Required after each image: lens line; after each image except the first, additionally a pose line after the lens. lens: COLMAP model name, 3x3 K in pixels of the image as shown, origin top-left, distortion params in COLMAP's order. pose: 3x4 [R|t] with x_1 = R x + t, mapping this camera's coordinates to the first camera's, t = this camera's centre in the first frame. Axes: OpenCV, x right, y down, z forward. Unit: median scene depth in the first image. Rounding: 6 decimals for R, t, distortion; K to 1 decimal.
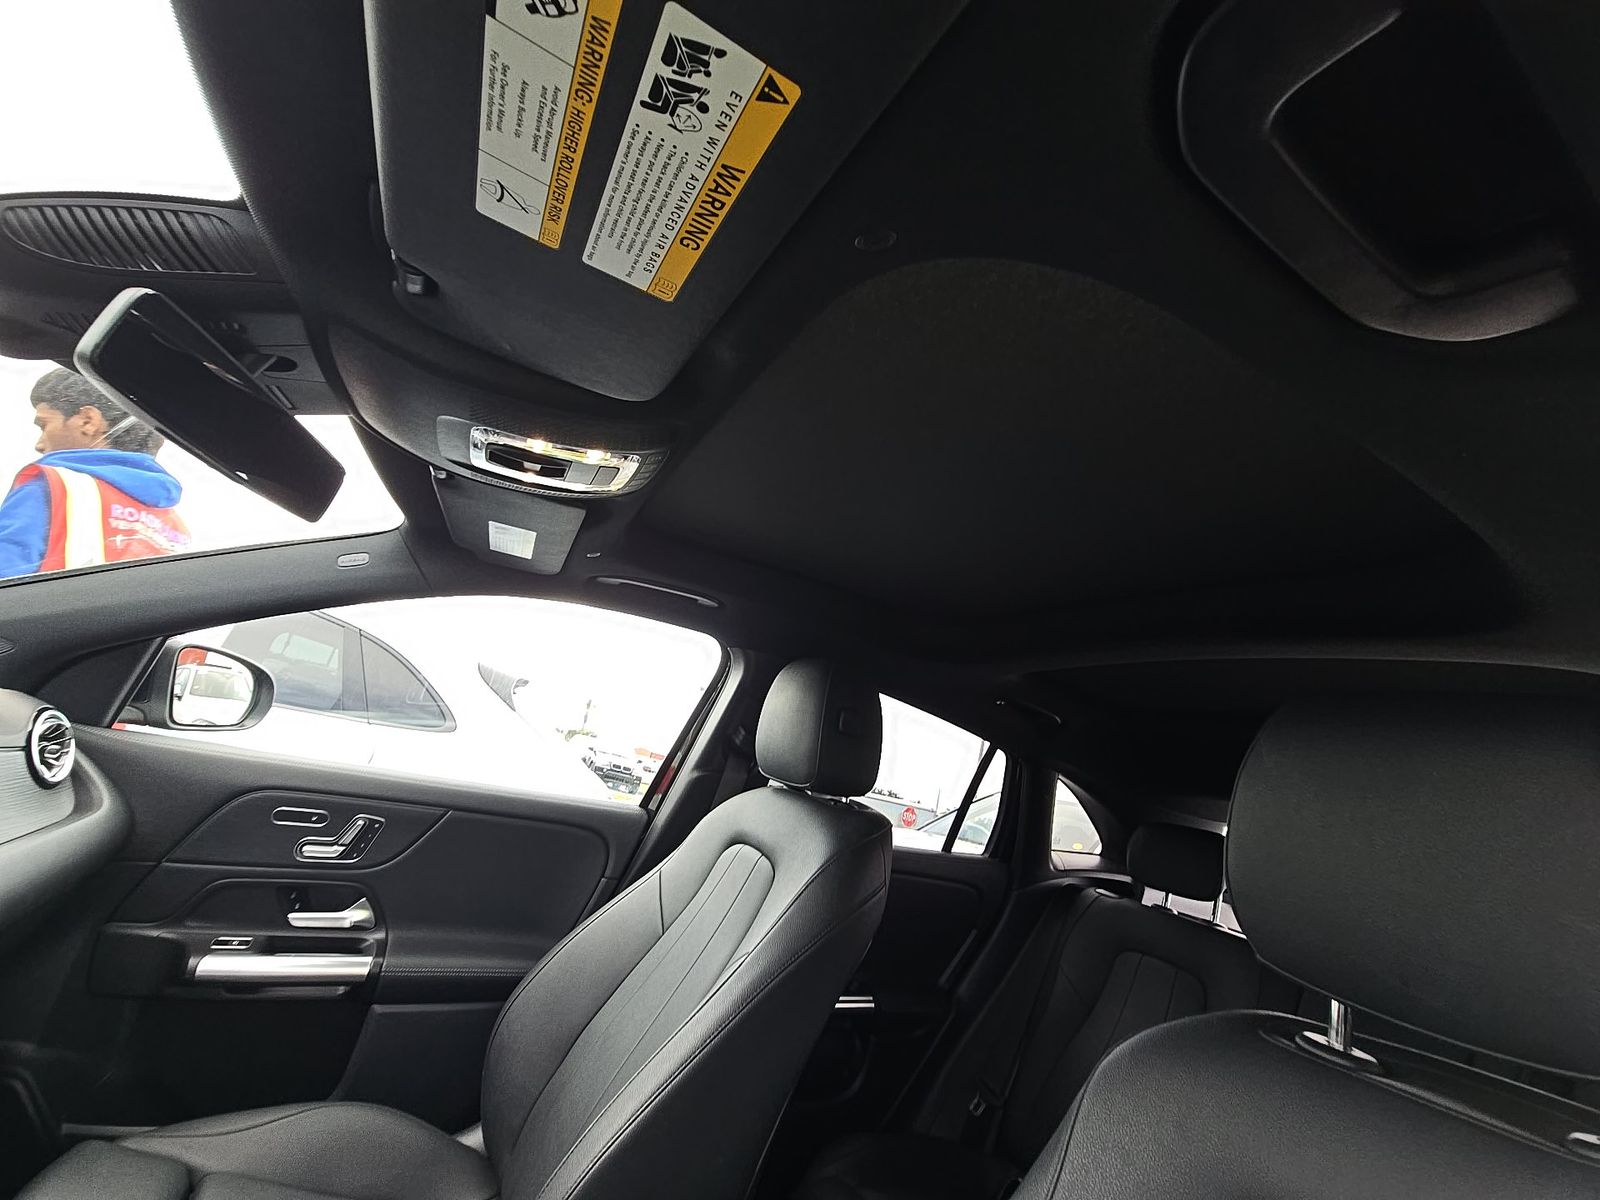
lens RADIAL K [[659.0, 0, 800.0], [0, 659.0, 600.0], [0, 0, 1]] dist [0.018769, -0.014016]
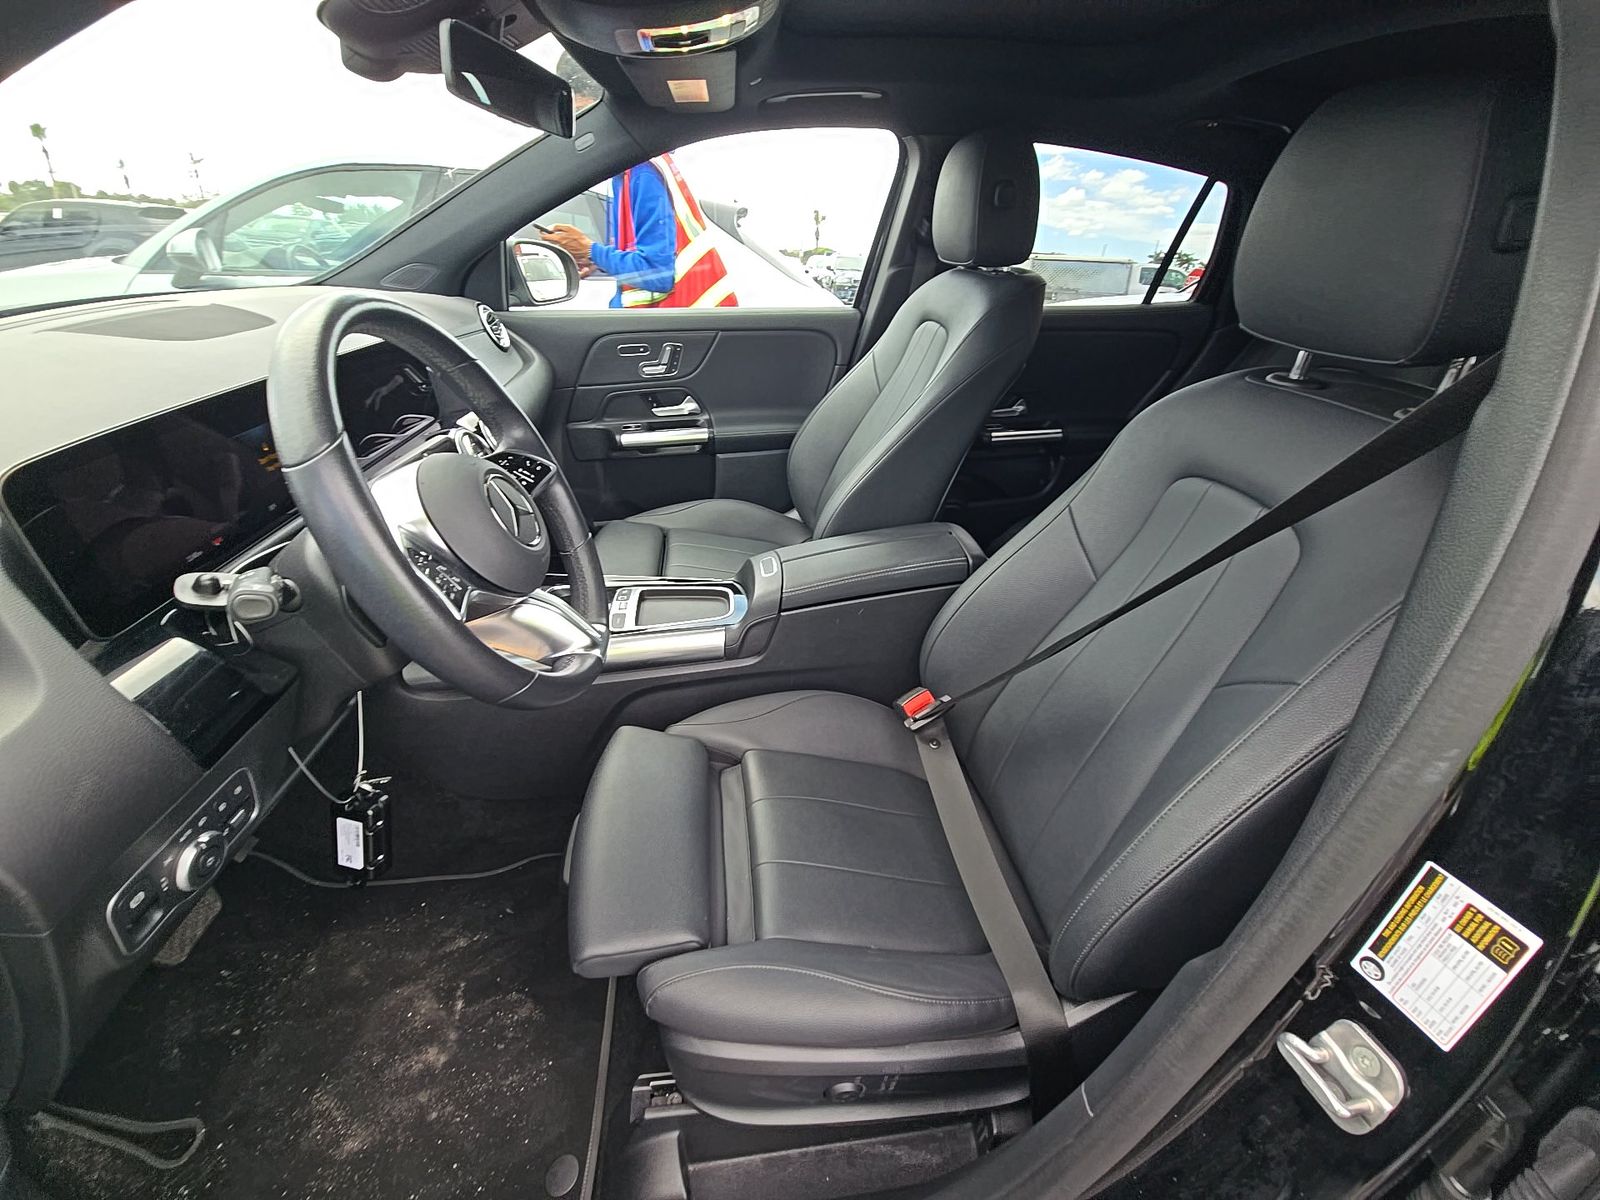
lens RADIAL K [[653.2, 0, 806.8], [0, 653.2, 589.7], [0, 0, 1]] dist [-0.001800, -0.000198]
pose [[0.929949, -0.012997, -0.367458, 0.153629], [0.247808, 0.760457, 0.600247, -0.053247], [0.271635, -0.649258, 0.710407, -0.304839]]
